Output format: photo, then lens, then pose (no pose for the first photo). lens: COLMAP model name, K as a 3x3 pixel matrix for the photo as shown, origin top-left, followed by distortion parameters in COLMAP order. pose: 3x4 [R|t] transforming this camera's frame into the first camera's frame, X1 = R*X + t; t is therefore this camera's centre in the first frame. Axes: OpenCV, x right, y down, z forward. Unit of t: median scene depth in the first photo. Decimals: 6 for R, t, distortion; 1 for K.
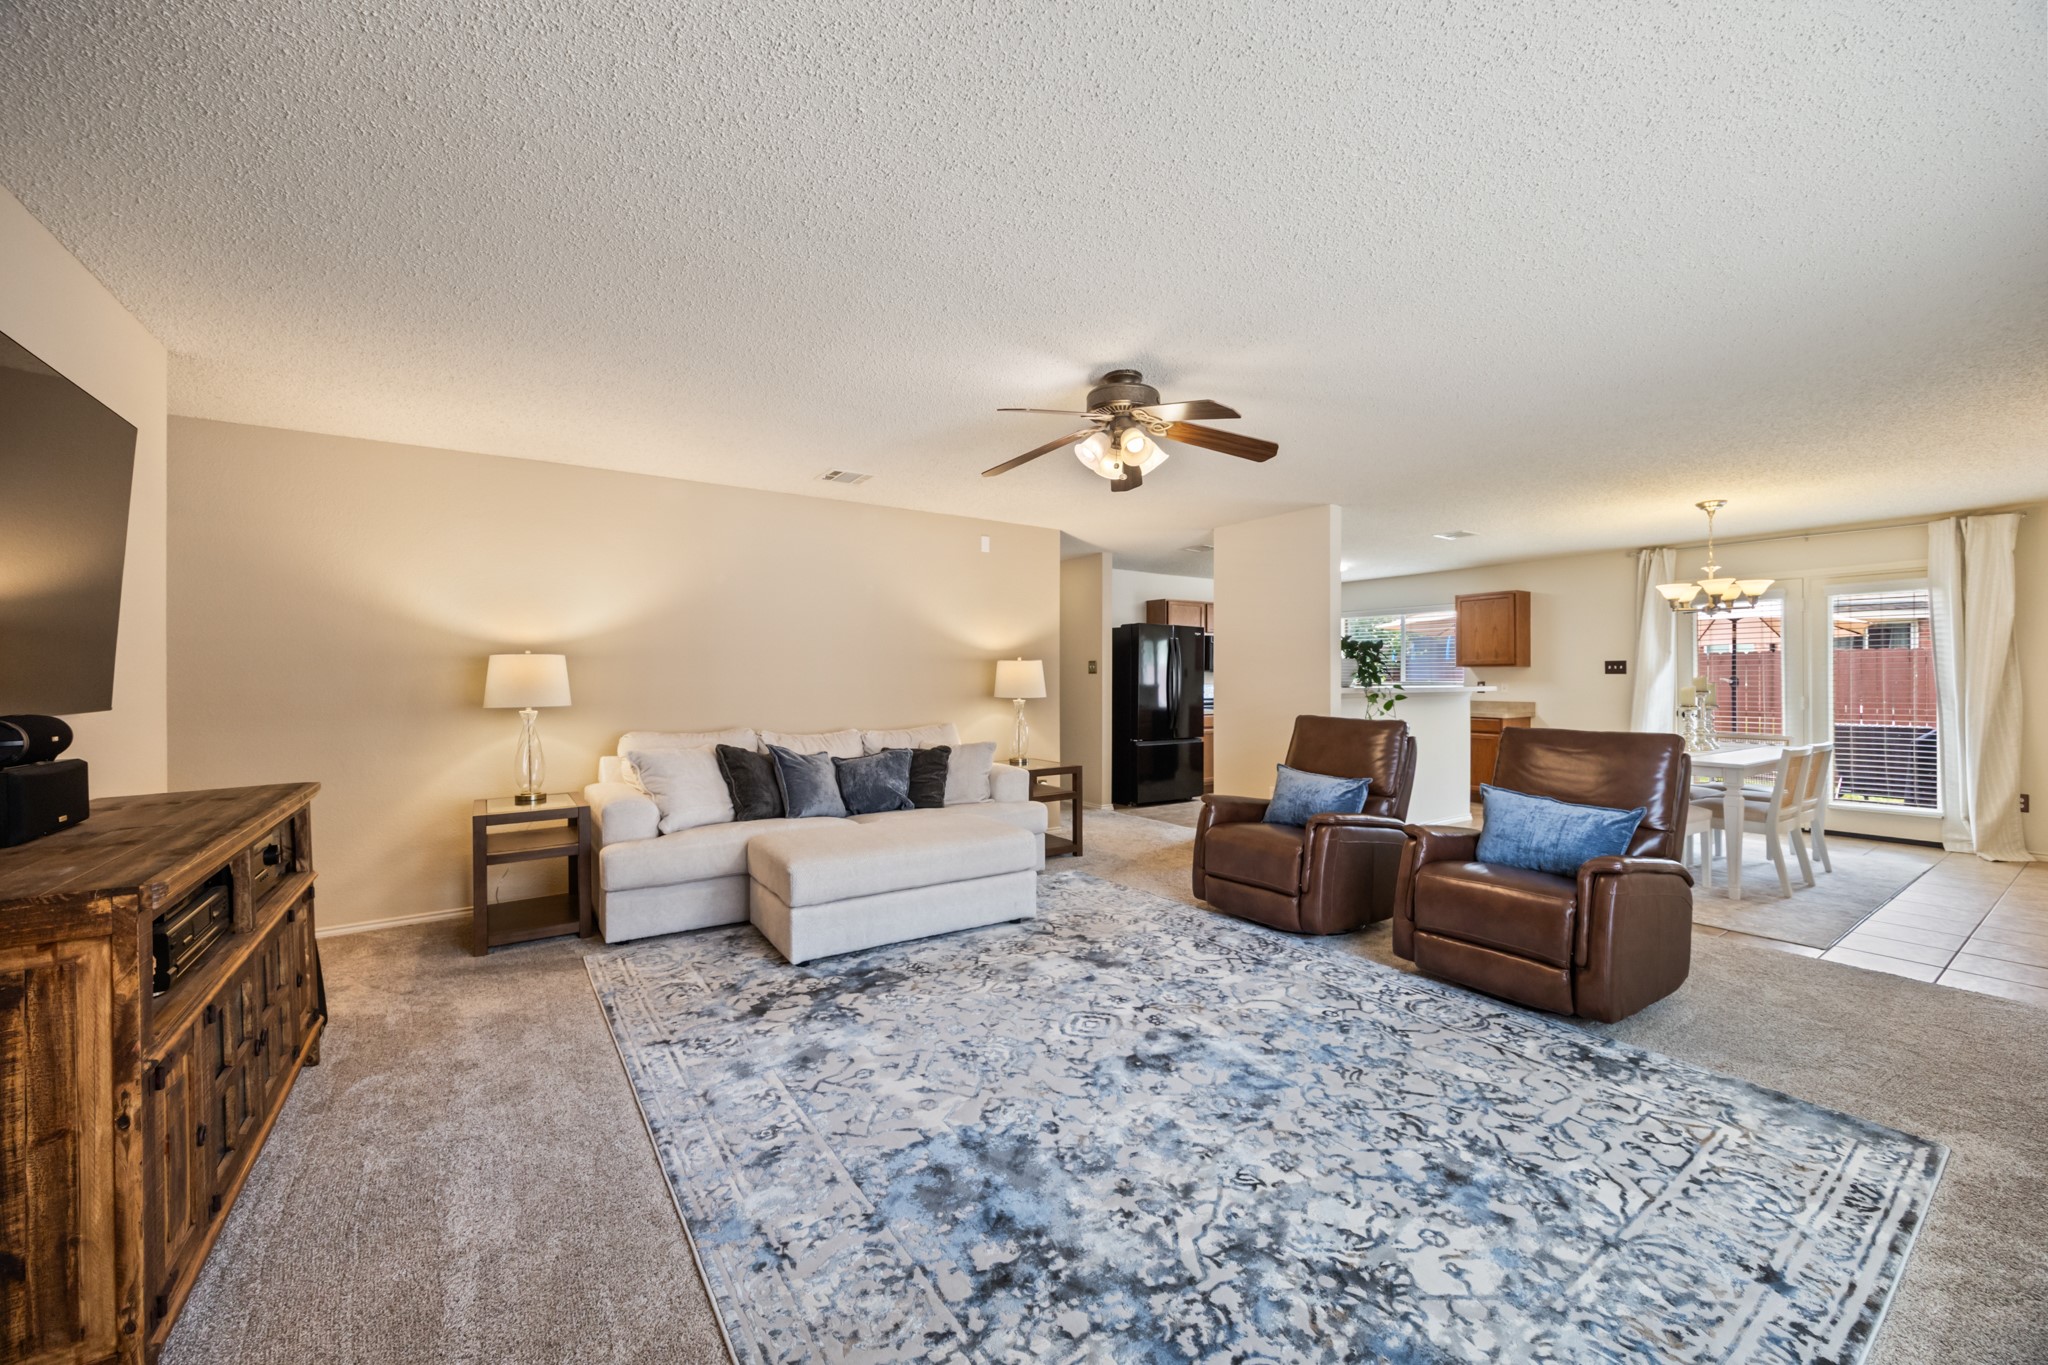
lens RADIAL K [[790.8, 0, 1021.4], [0, 790.8, 679.8], [0, 0, 1]] dist [-0.000674, 0.000430]
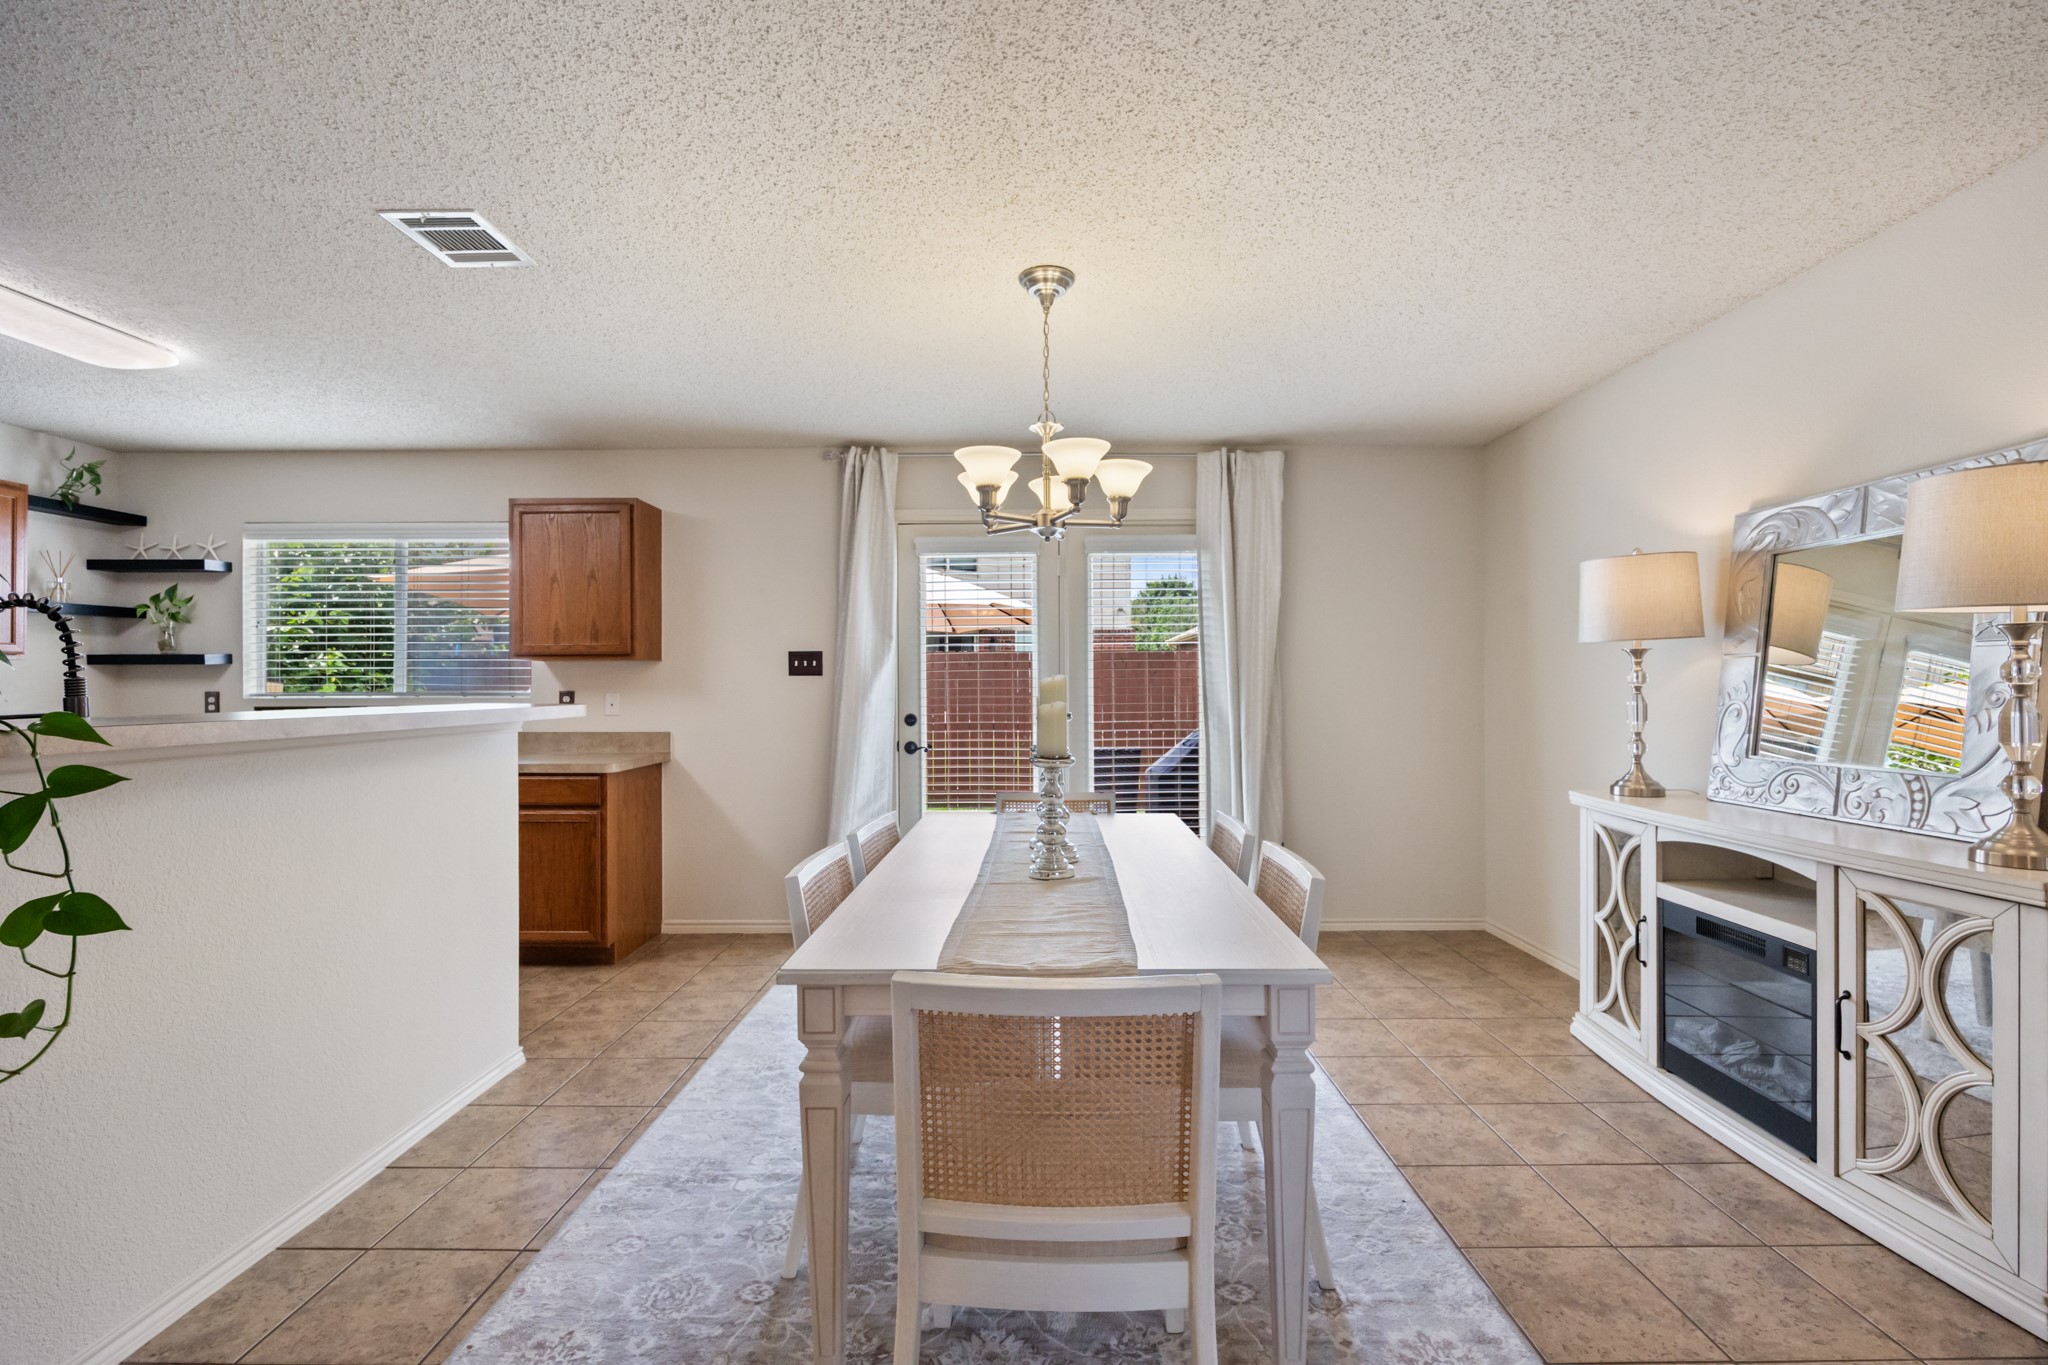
lens RADIAL K [[898.6, 0, 1031.1], [0, 898.6, 684.8], [0, 0, 1]] dist [-0.014355, 0.000692]
pose [[0.568056, -0.001079, 0.822989, 0.599568], [0.002306, 0.999997, -0.000281, -0.001246], [-0.822987, 0.002057, 0.568057, 0.938726]]
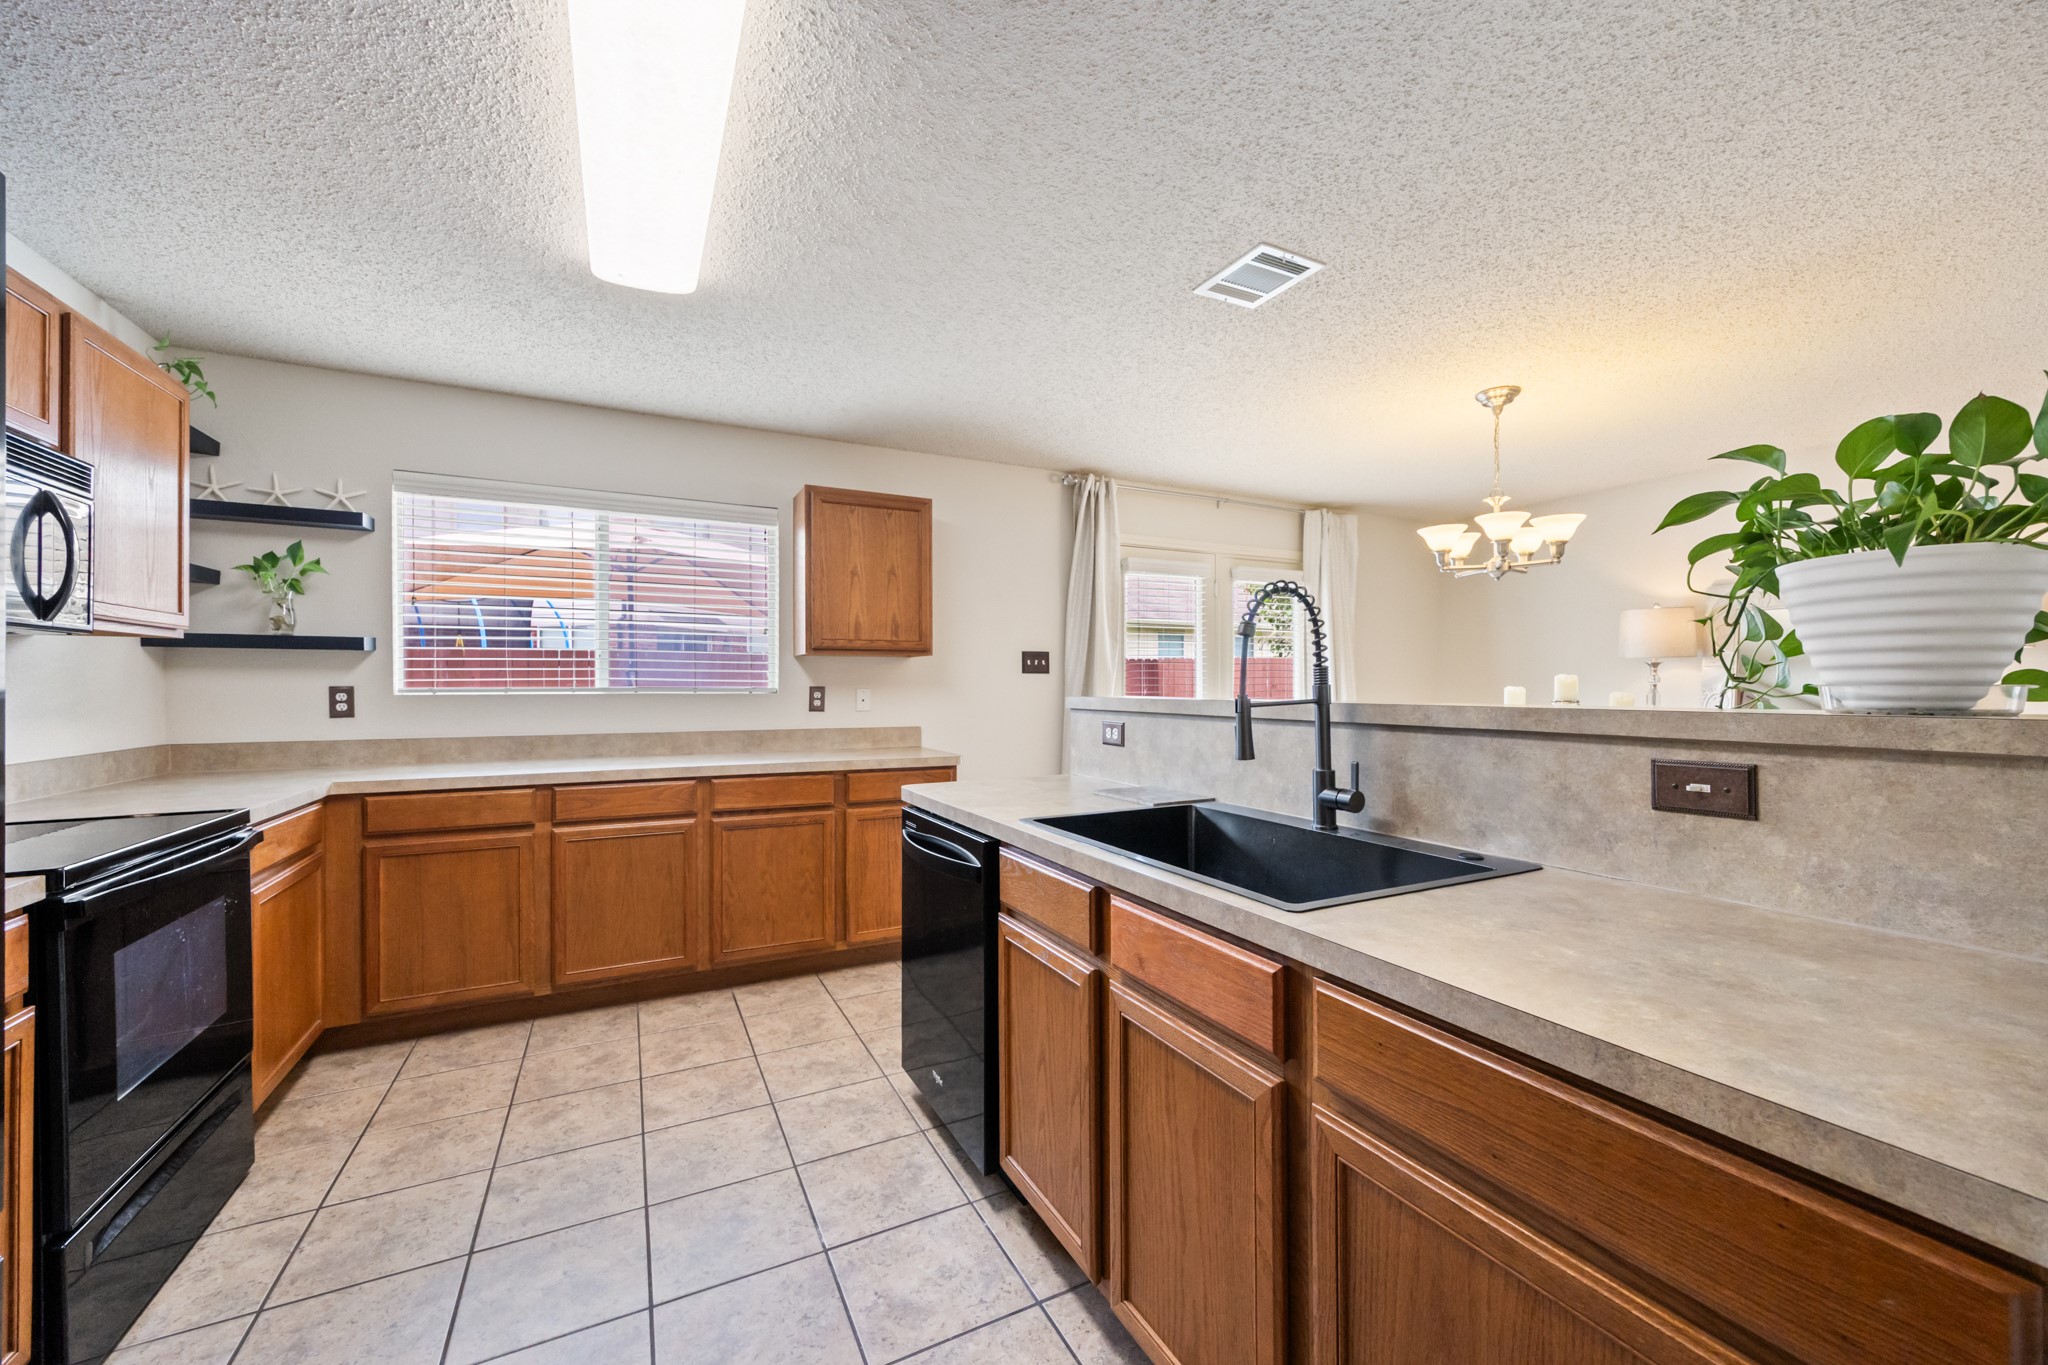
lens RADIAL K [[790.8, 0, 1026.0], [0, 790.8, 691.4], [0, 0, 1]] dist [-0.000674, 0.000430]
pose [[0.133656, -0.006254, 0.991008, 0.281093], [-0.000281, 0.999980, 0.006349, 0.004415], [-0.991028, -0.001127, 0.133652, 1.646791]]
